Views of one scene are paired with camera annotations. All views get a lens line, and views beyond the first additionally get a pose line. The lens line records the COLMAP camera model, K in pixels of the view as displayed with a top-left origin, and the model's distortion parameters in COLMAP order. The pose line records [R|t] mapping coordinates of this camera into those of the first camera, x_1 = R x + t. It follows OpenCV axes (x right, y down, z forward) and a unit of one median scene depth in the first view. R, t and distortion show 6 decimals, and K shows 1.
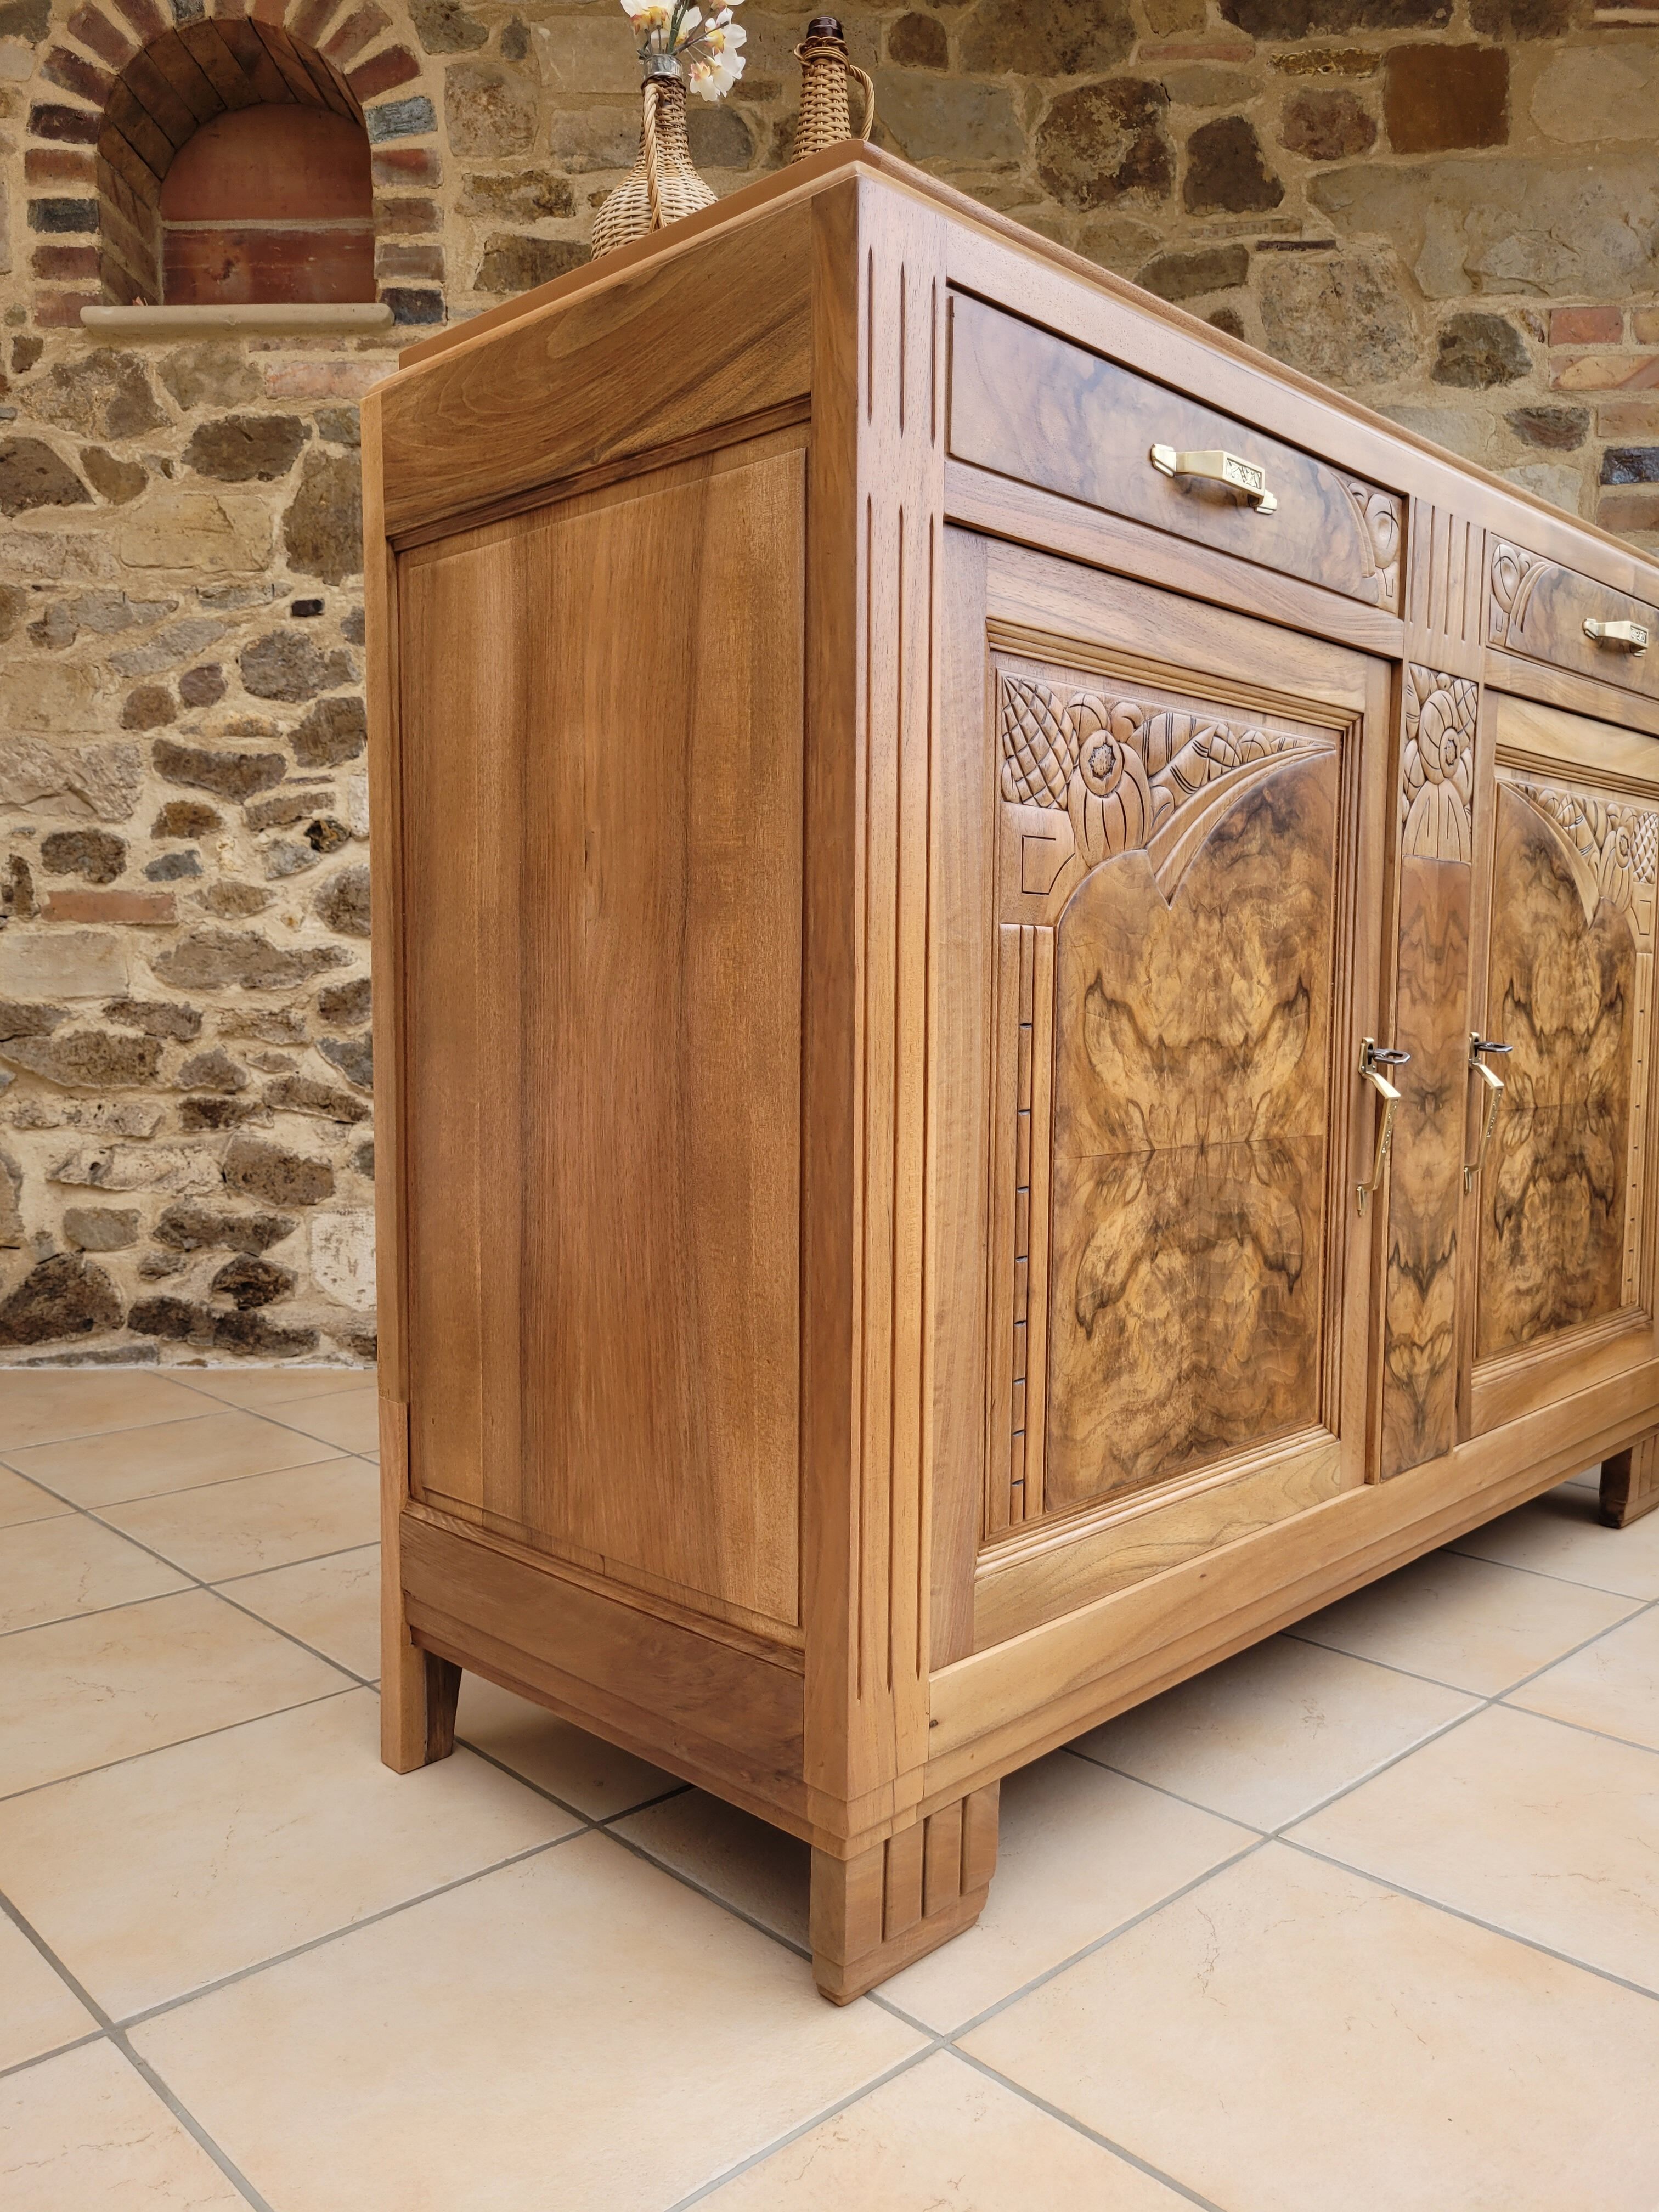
lens RADIAL K [[1688.2, 0, 839.2], [0, 1688.2, 1123.7], [0, 0, 1]] dist [0.039066, -0.036569]
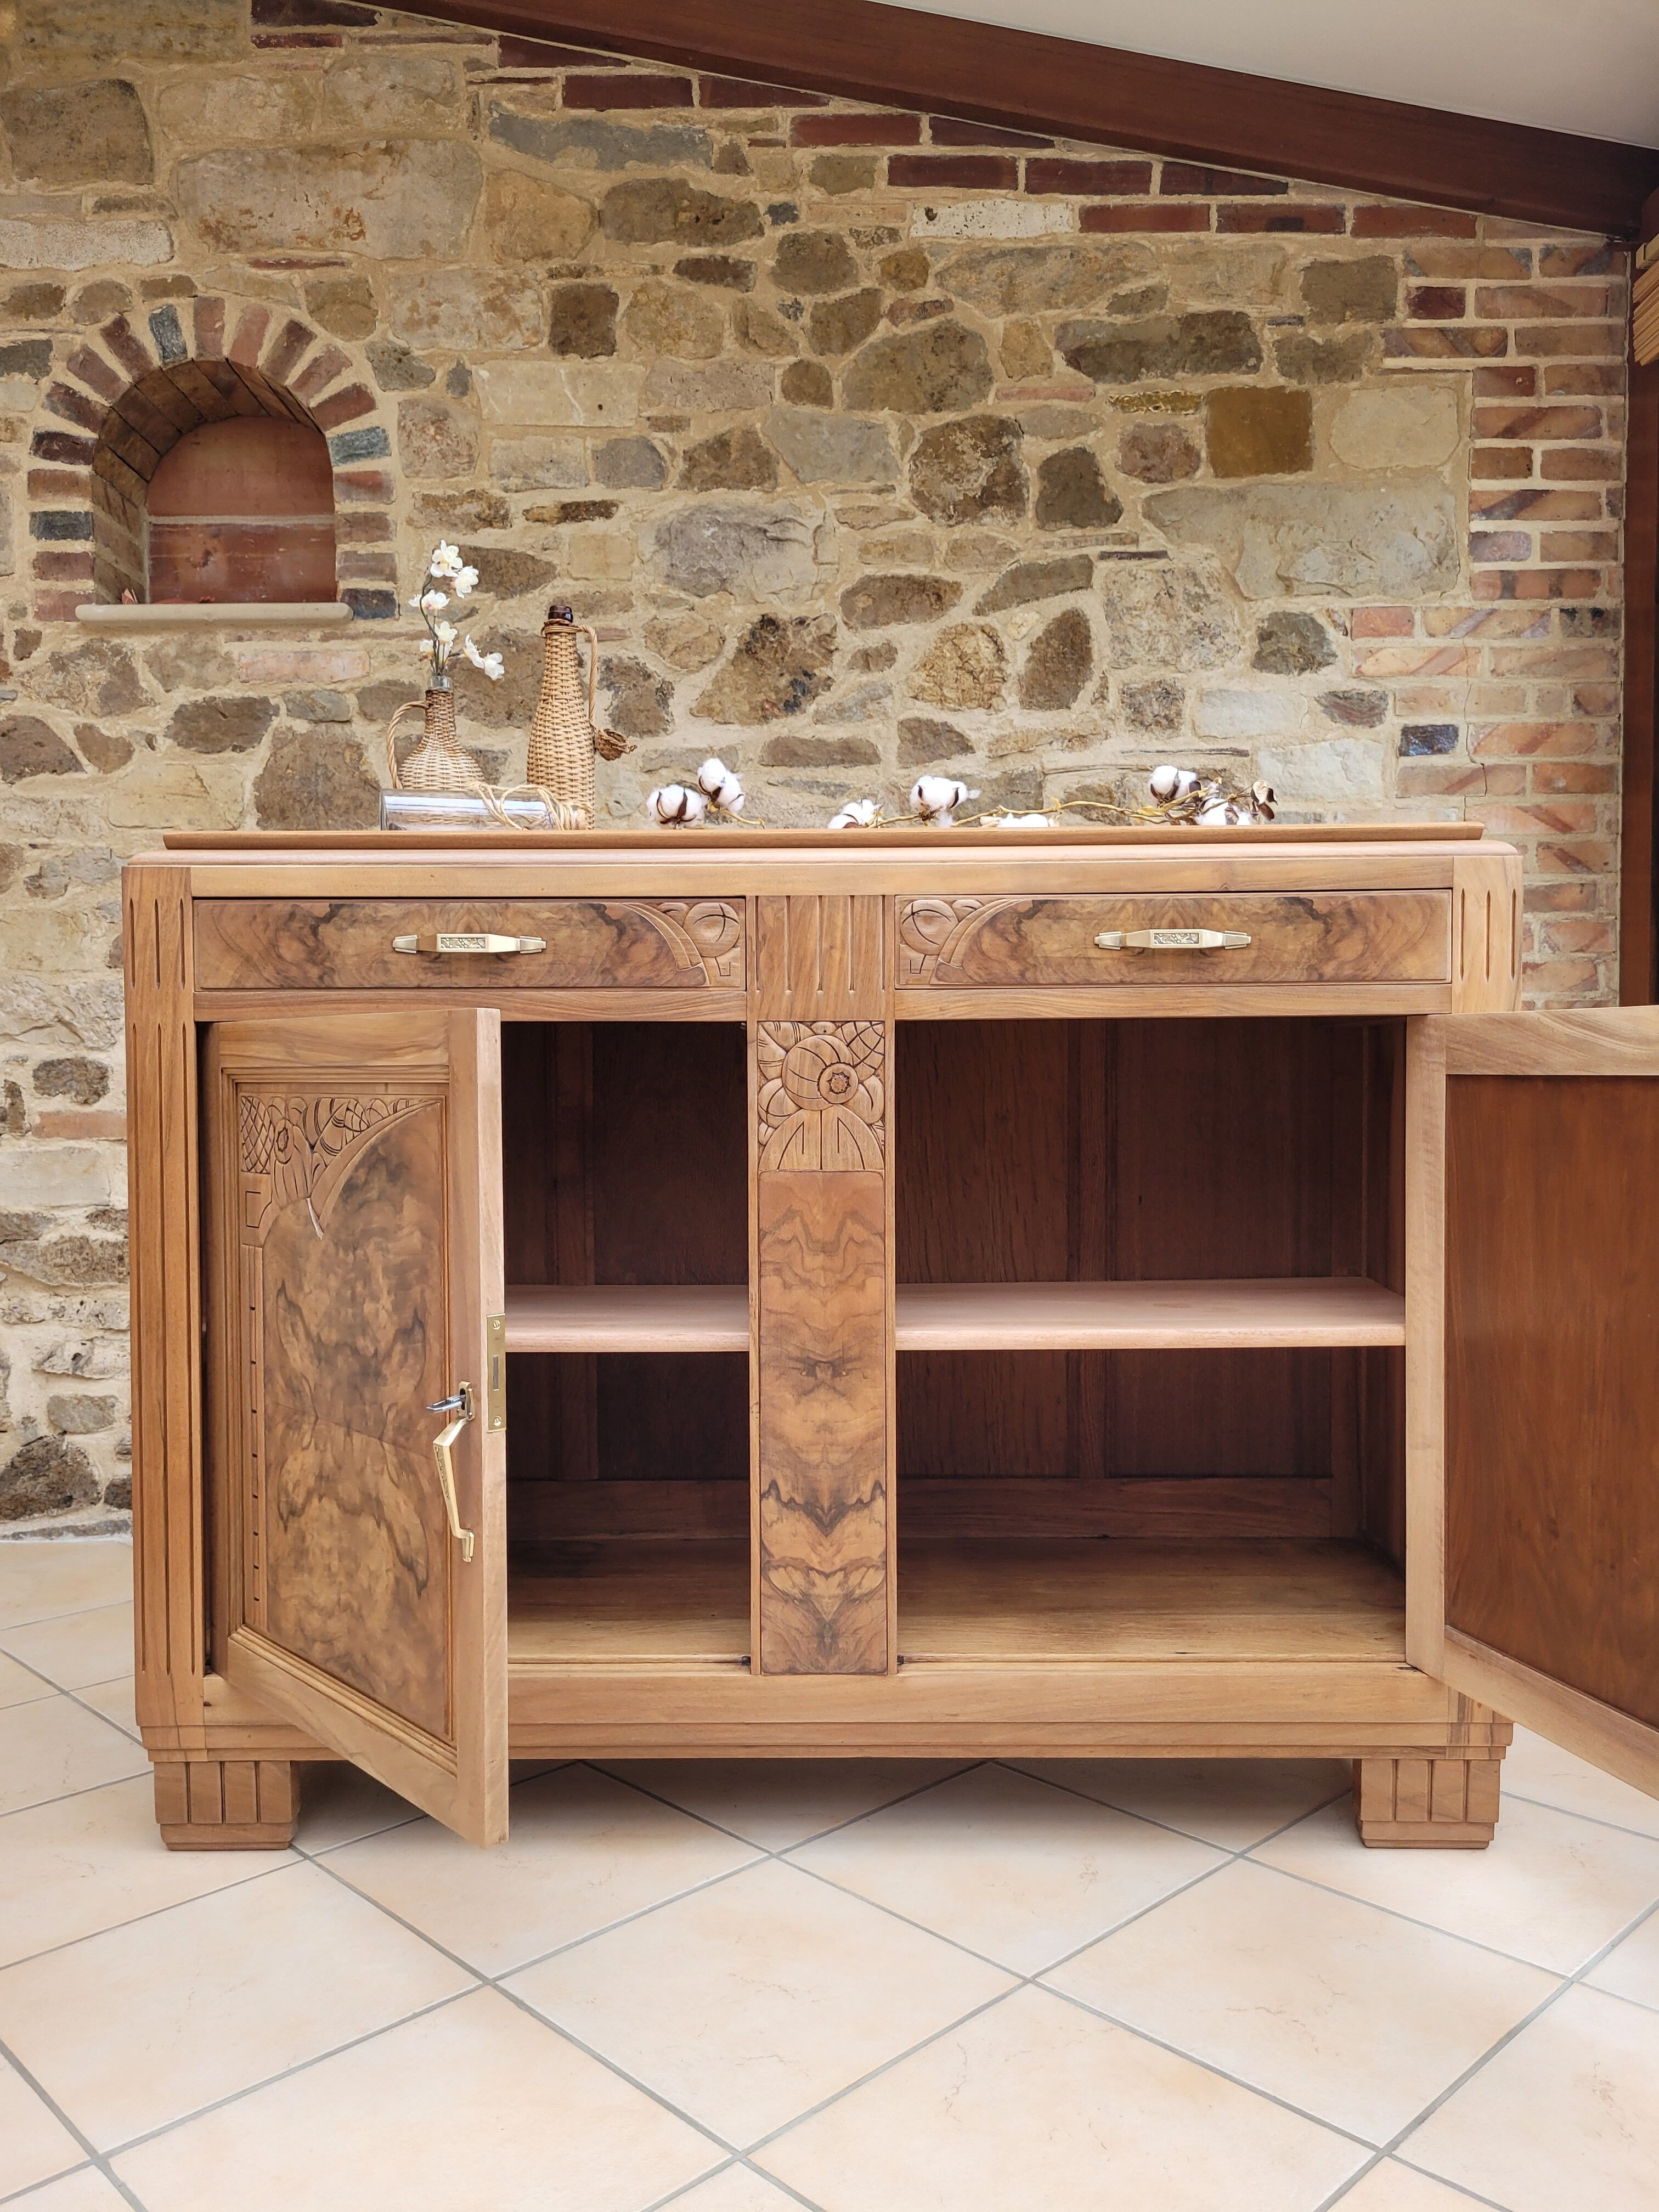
lens RADIAL K [[1683.3, 0, 851.0], [0, 1683.3, 1126.9], [0, 0, 1]] dist [0.046734, -0.044739]
pose [[0.999746, -0.007414, 0.021287, 0.047071], [0.008426, 0.998820, -0.047831, -0.070634], [-0.020907, 0.047999, 0.998629, -0.130538]]
